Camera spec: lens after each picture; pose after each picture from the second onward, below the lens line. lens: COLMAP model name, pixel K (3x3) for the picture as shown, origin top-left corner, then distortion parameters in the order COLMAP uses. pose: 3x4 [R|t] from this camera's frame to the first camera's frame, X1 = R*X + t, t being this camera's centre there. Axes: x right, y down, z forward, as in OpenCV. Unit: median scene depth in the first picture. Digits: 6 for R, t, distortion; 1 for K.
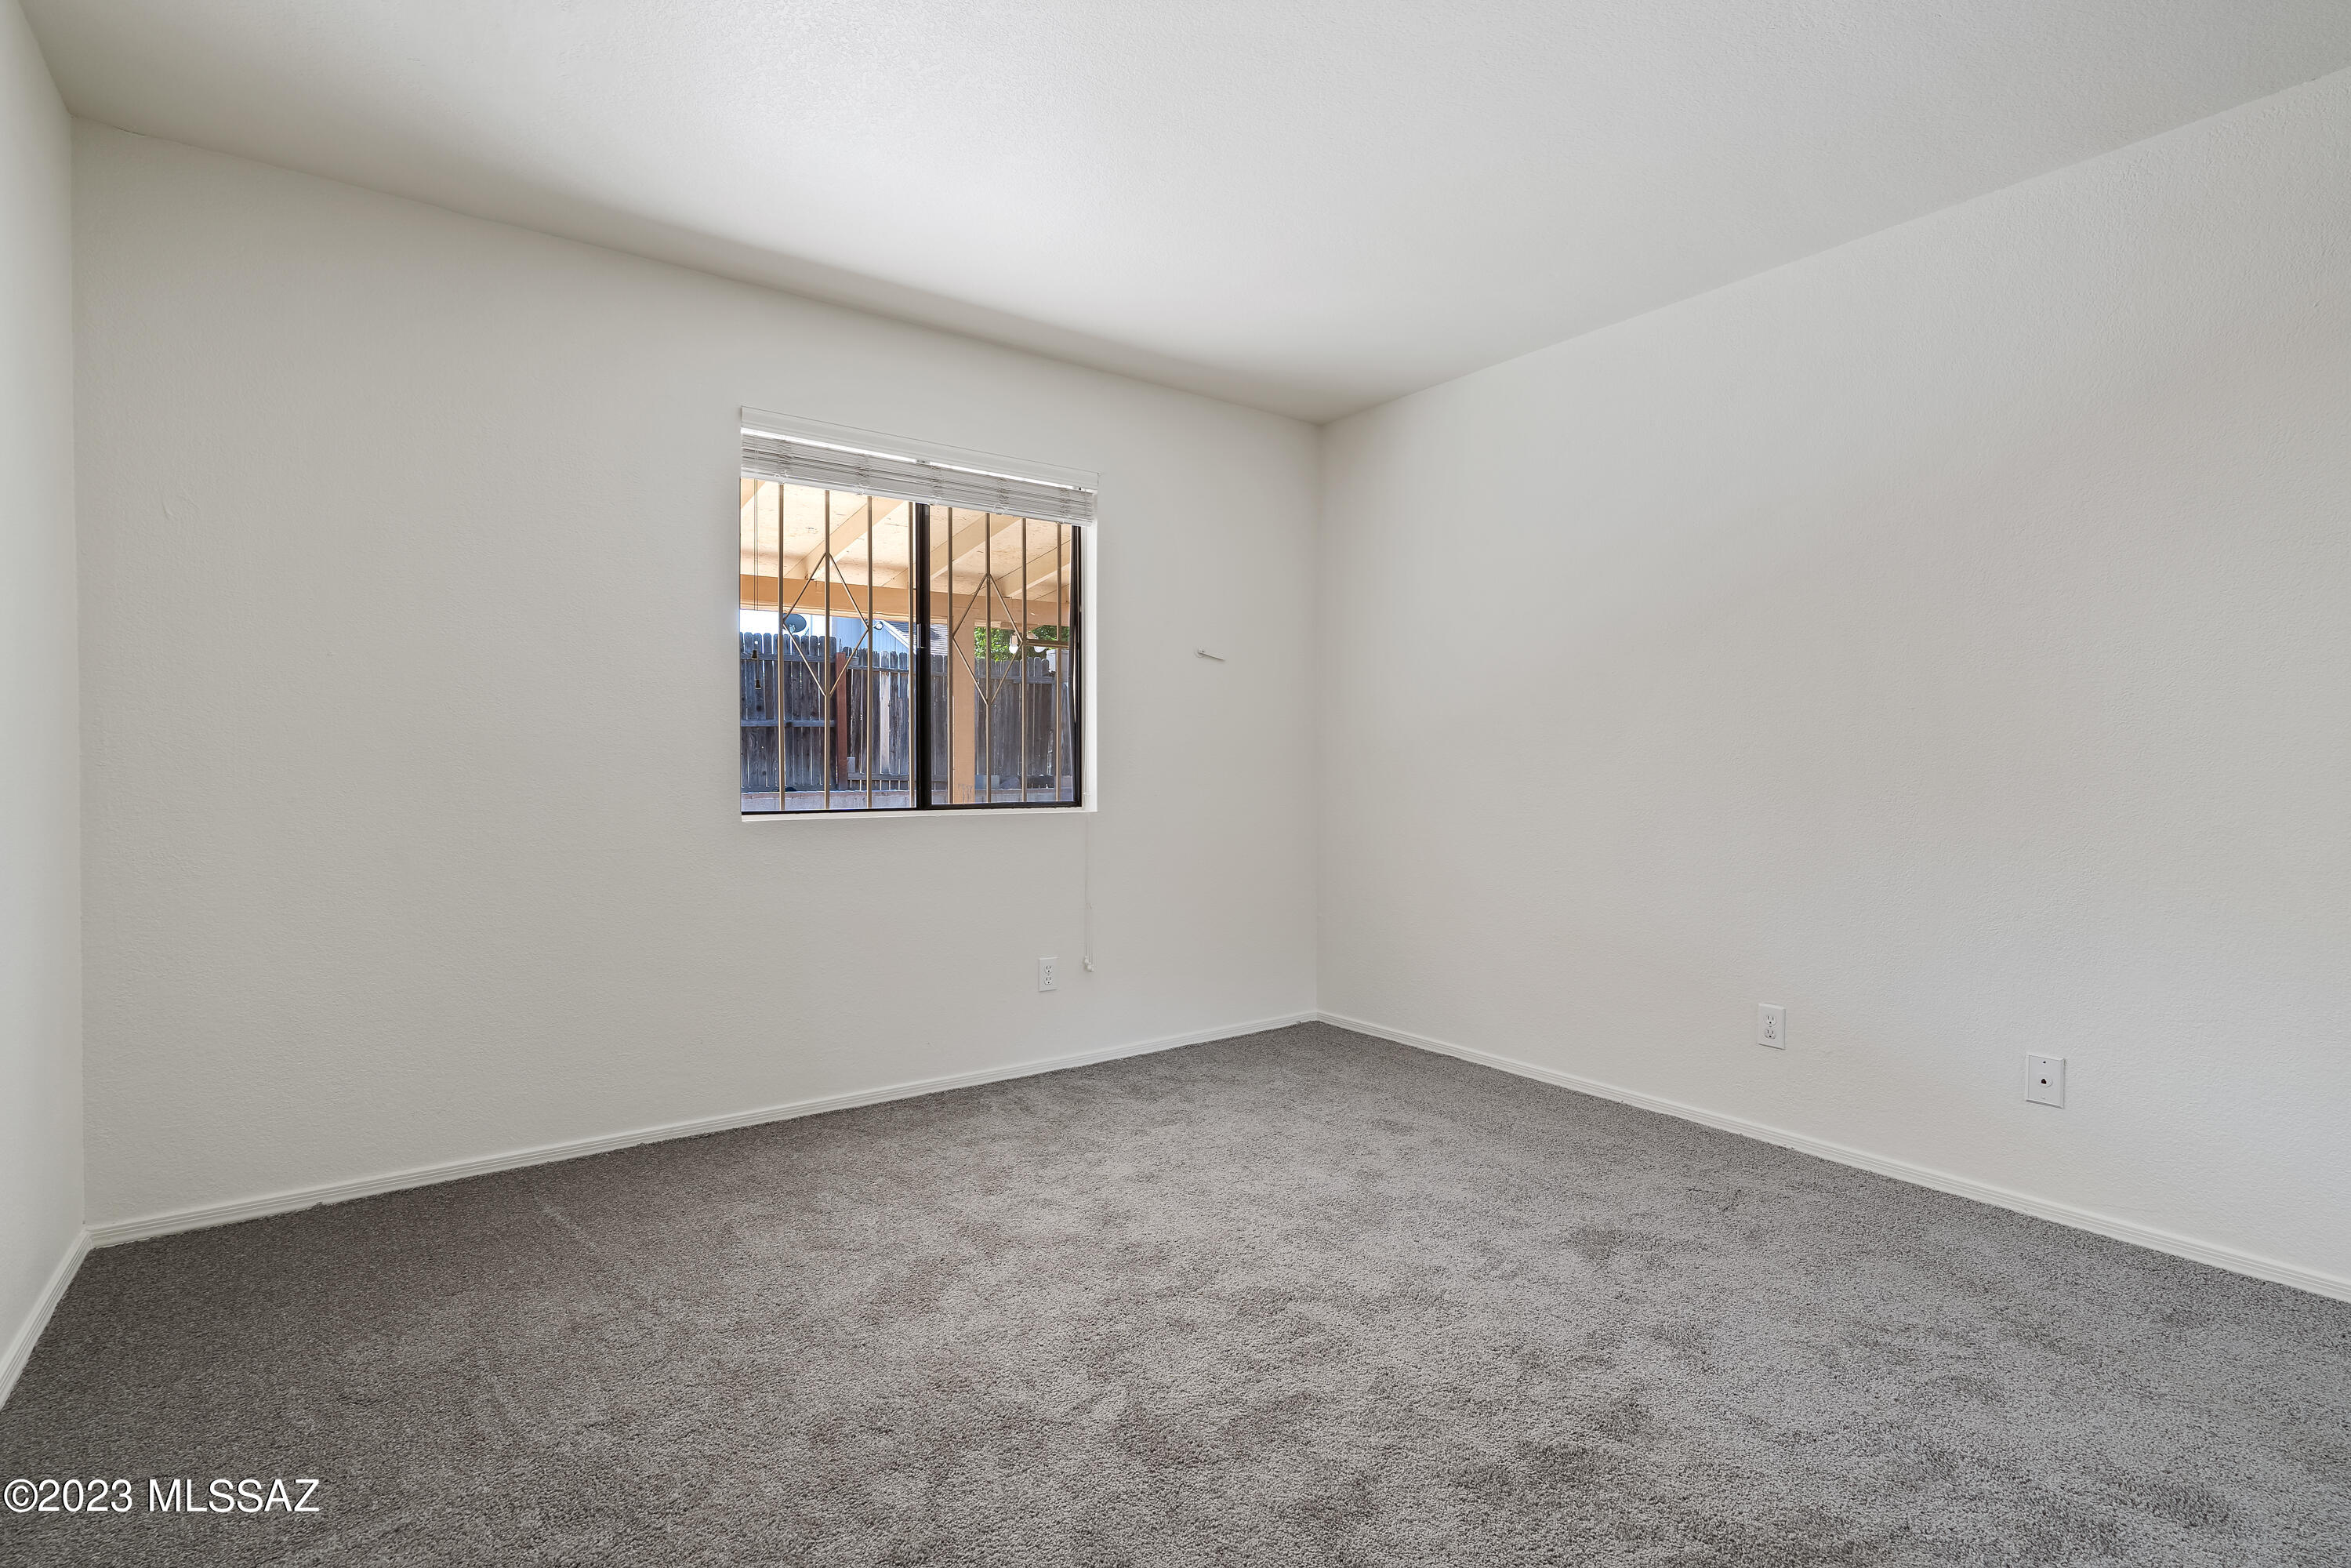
lens RADIAL K [[1085.4, 0, 1176.0], [0, 1085.4, 776.3], [0, 0, 1]] dist [-0.003260, 0.000754]
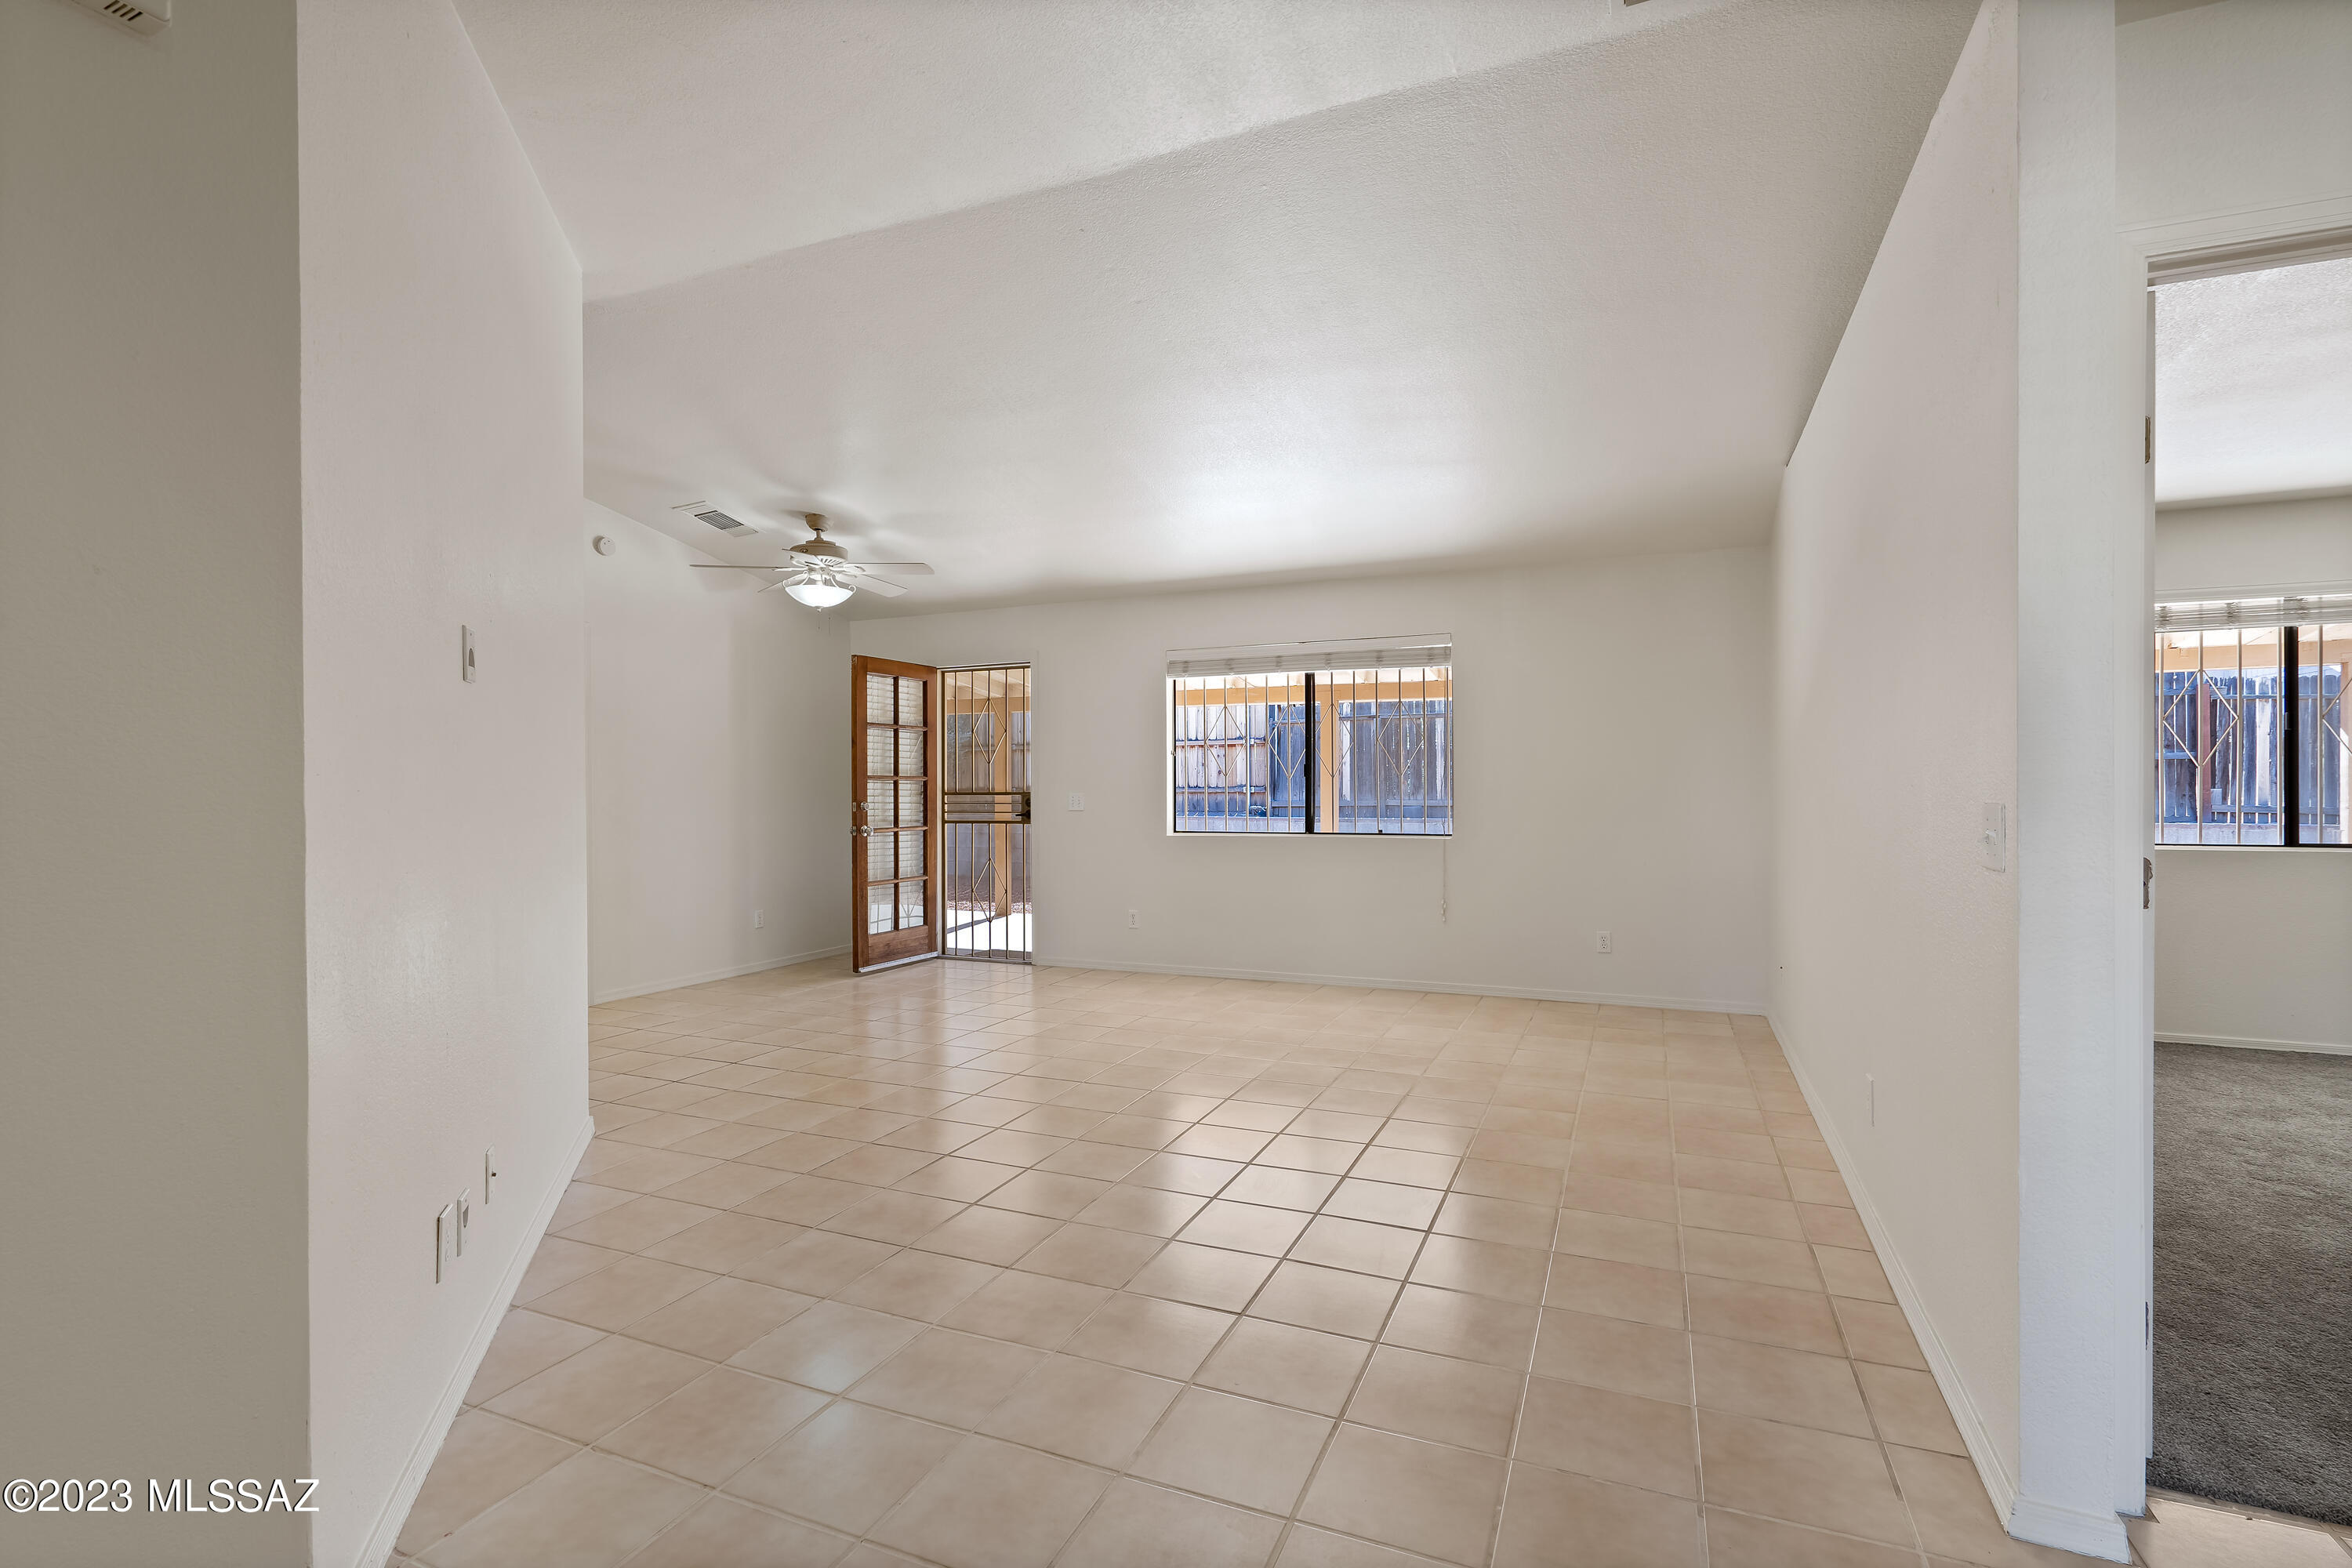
lens RADIAL K [[1085.8, 0, 1174.4], [0, 1085.8, 780.1], [0, 0, 1]] dist [-0.003260, 0.000754]
pose [[0.493941, 0.003622, -0.869488, 0.095319], [-0.010524, 0.999943, -0.001813, -0.013953], [0.869432, 0.010046, 0.493951, -0.331432]]
